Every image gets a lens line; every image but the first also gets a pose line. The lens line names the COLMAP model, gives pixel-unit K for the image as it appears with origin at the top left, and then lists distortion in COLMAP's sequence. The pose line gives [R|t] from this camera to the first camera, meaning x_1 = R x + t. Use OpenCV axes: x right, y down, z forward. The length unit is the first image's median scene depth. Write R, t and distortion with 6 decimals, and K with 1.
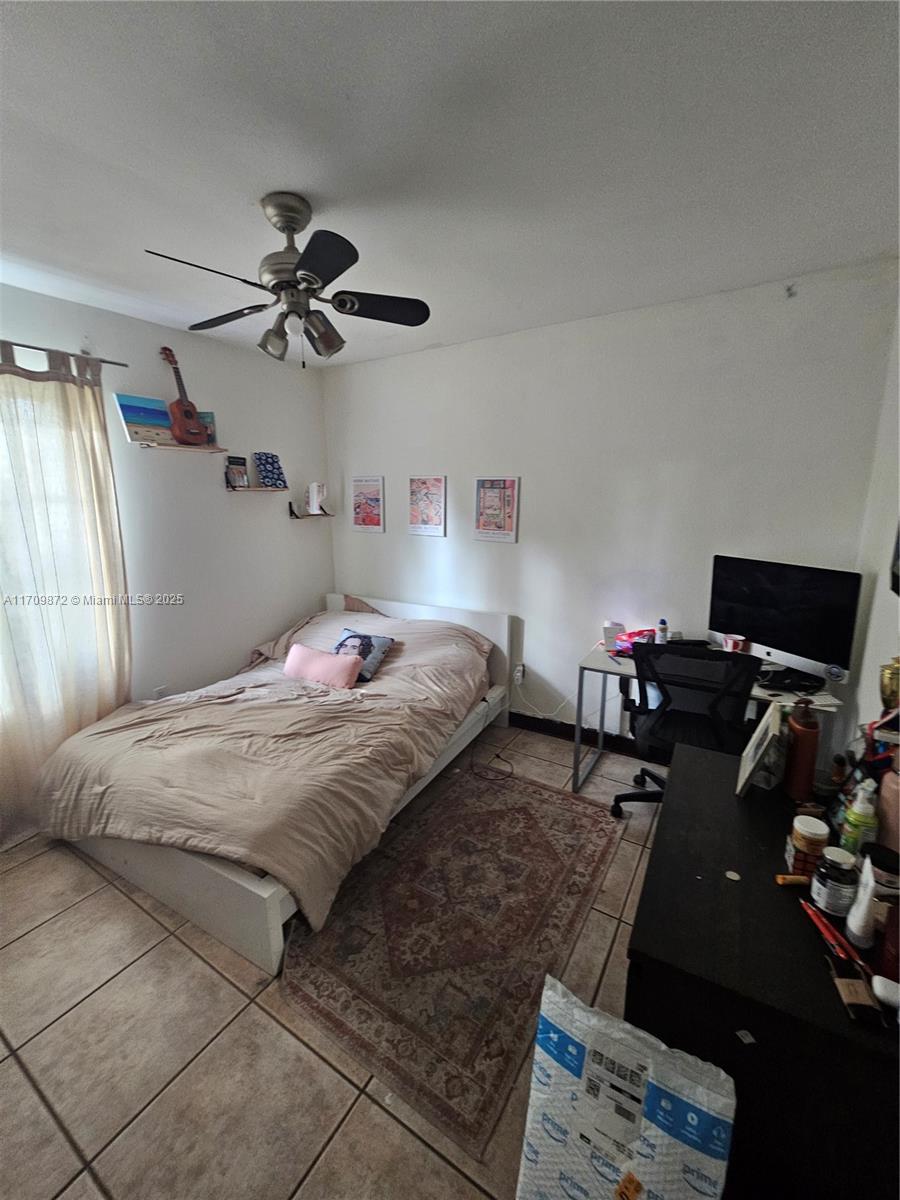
lens RADIAL K [[490.0, 0, 441.2], [0, 490.0, 604.8], [0, 0, 1]] dist [-0.003598, 0.000183]
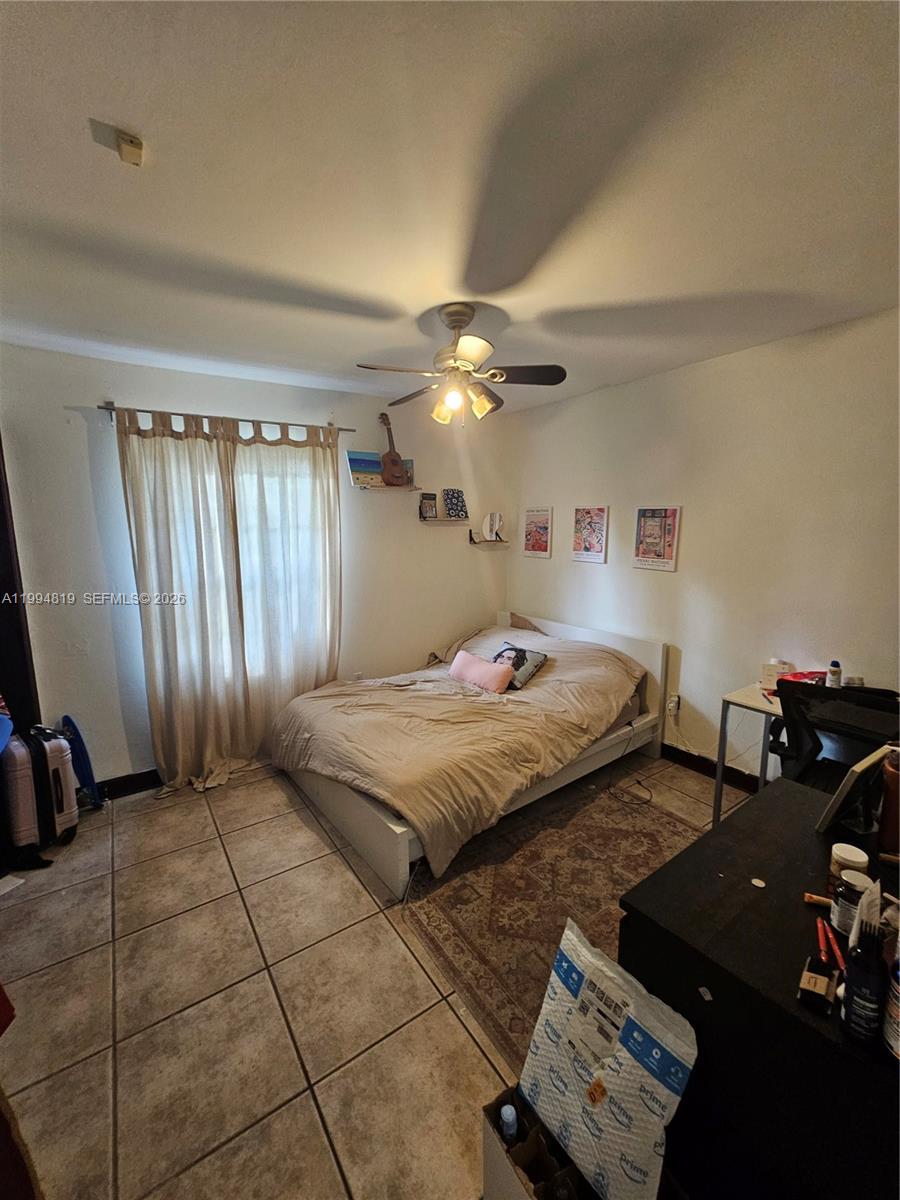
lens RADIAL K [[490.0, 0, 441.2], [0, 490.0, 604.8], [0, 0, 1]] dist [-0.003598, 0.000183]
pose [[0.914702, 0.064604, -0.398931, 0.160158], [-0.085147, 0.995789, -0.033970, 0.021064], [0.395056, 0.065040, 0.916352, -0.130728]]
